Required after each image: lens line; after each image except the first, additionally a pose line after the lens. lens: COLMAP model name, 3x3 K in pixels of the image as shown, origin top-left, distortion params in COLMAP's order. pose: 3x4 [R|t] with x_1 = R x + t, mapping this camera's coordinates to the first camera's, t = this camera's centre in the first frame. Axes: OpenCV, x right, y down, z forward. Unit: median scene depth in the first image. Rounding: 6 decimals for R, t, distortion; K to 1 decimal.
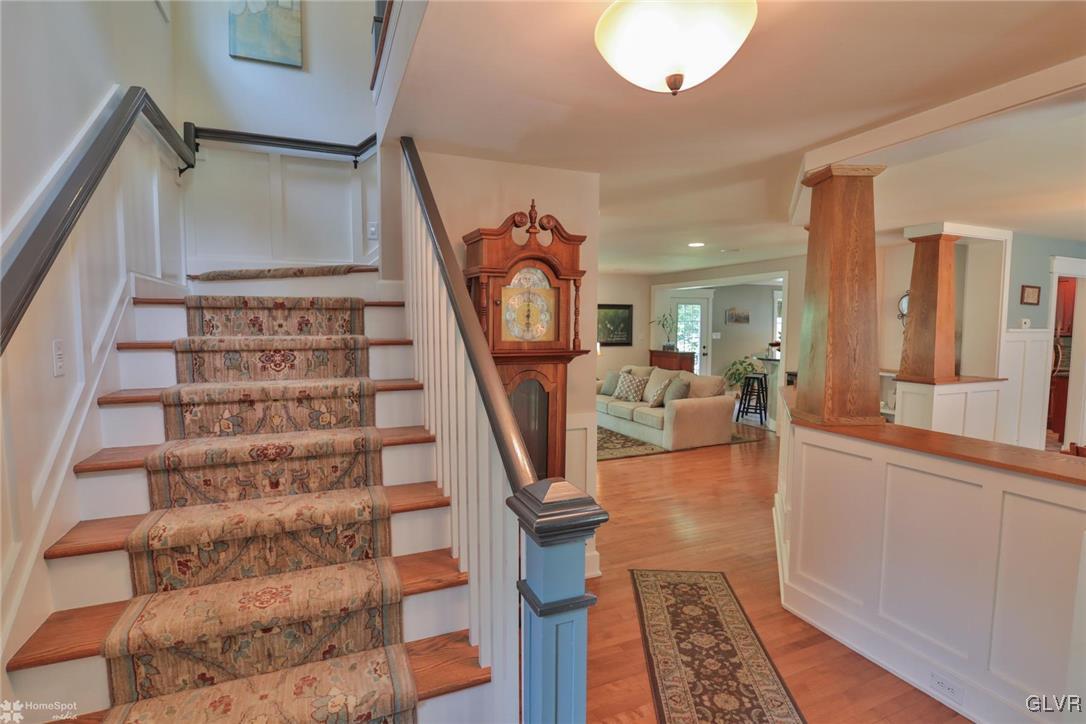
lens RADIAL K [[527.8, 0, 538.7], [0, 527.8, 366.7], [0, 0, 1]] dist [-0.025024, 0.002190]
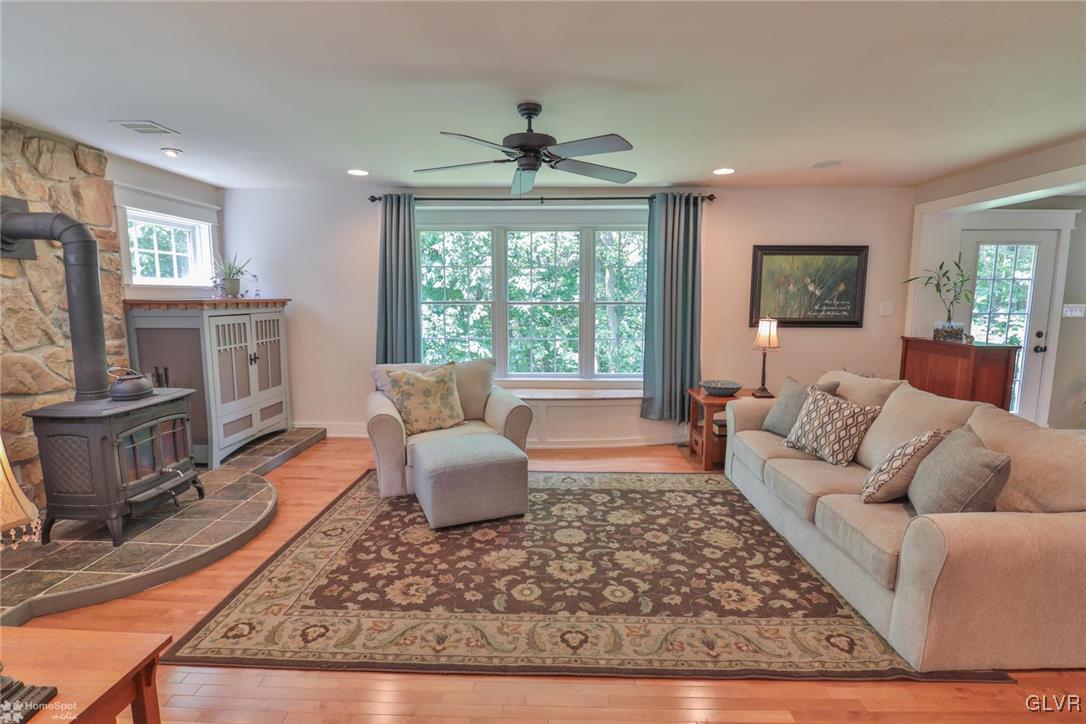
lens RADIAL K [[527.8, 0, 537.1], [0, 527.8, 367.2], [0, 0, 1]] dist [-0.025024, 0.002190]
pose [[0.905558, 0.058185, -0.420213, 0.113848], [-0.034964, 0.997416, 0.062762, -0.023563], [0.422779, -0.042142, 0.905252, 0.433419]]
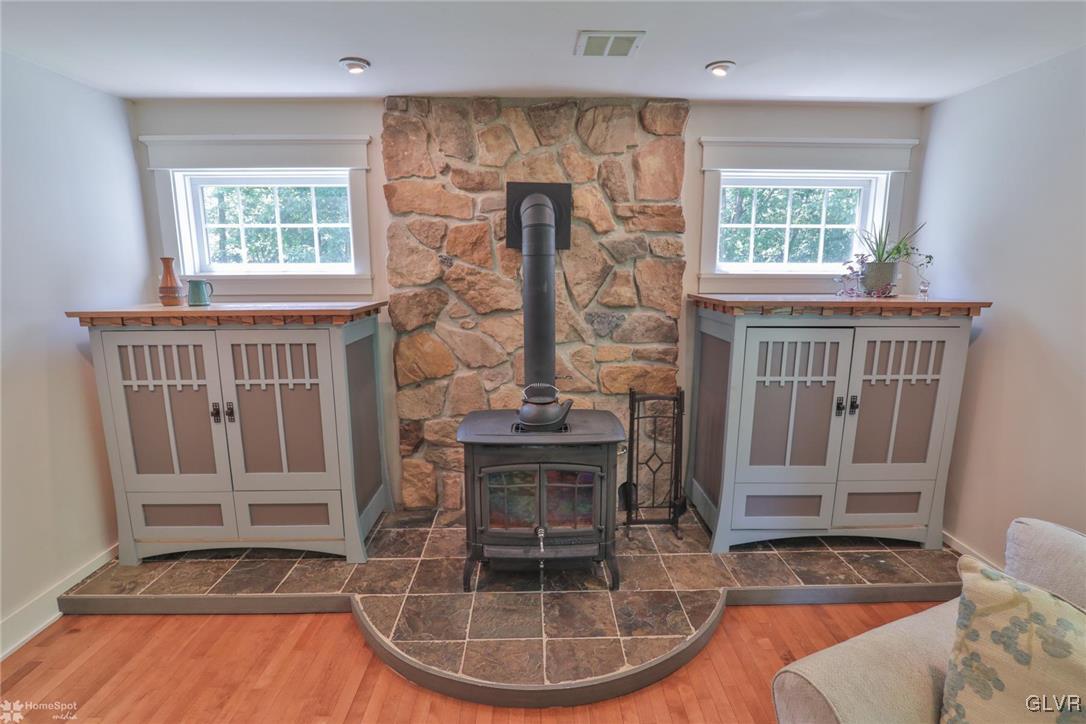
lens RADIAL K [[527.8, 0, 541.1], [0, 527.8, 366.8], [0, 0, 1]] dist [-0.025024, 0.002190]
pose [[-0.364372, 0.172035, -0.915225, -0.027818], [-0.075458, 0.974103, 0.213144, -0.059699], [0.928191, 0.146725, -0.341955, 0.716258]]
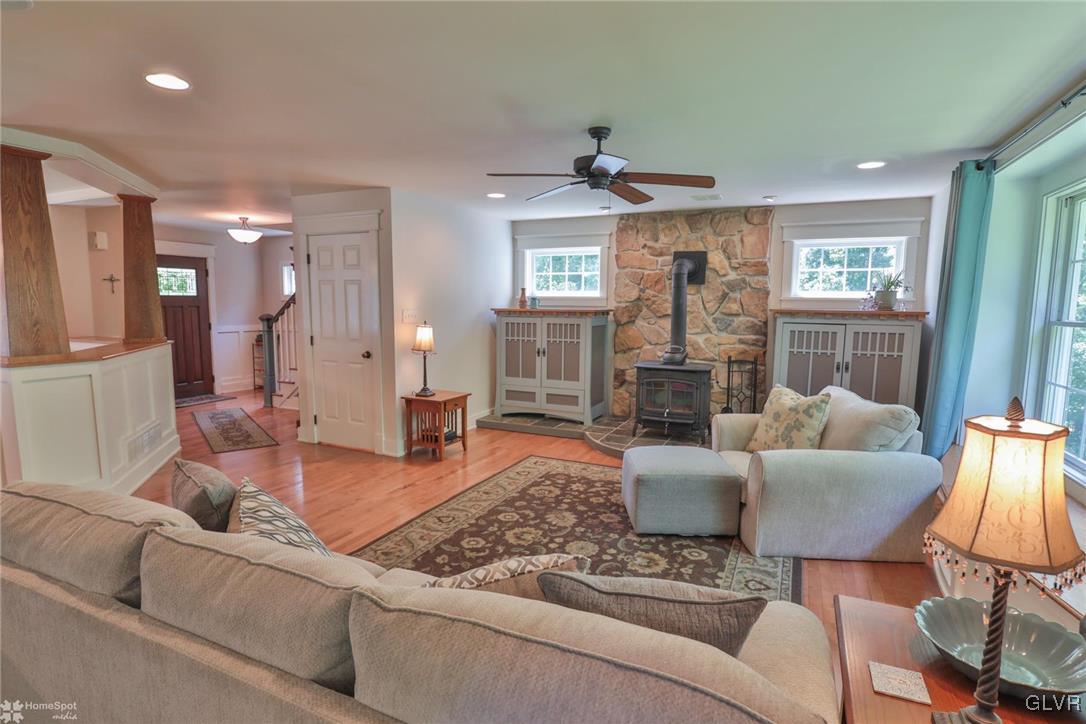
lens RADIAL K [[527.8, 0, 547.7], [0, 527.8, 369.3], [0, 0, 1]] dist [-0.025024, 0.002190]
pose [[-0.729716, 0.080973, -0.678939, 0.232193], [-0.064359, 0.980420, 0.186102, -0.067834], [0.680715, 0.179498, -0.710217, 0.951590]]
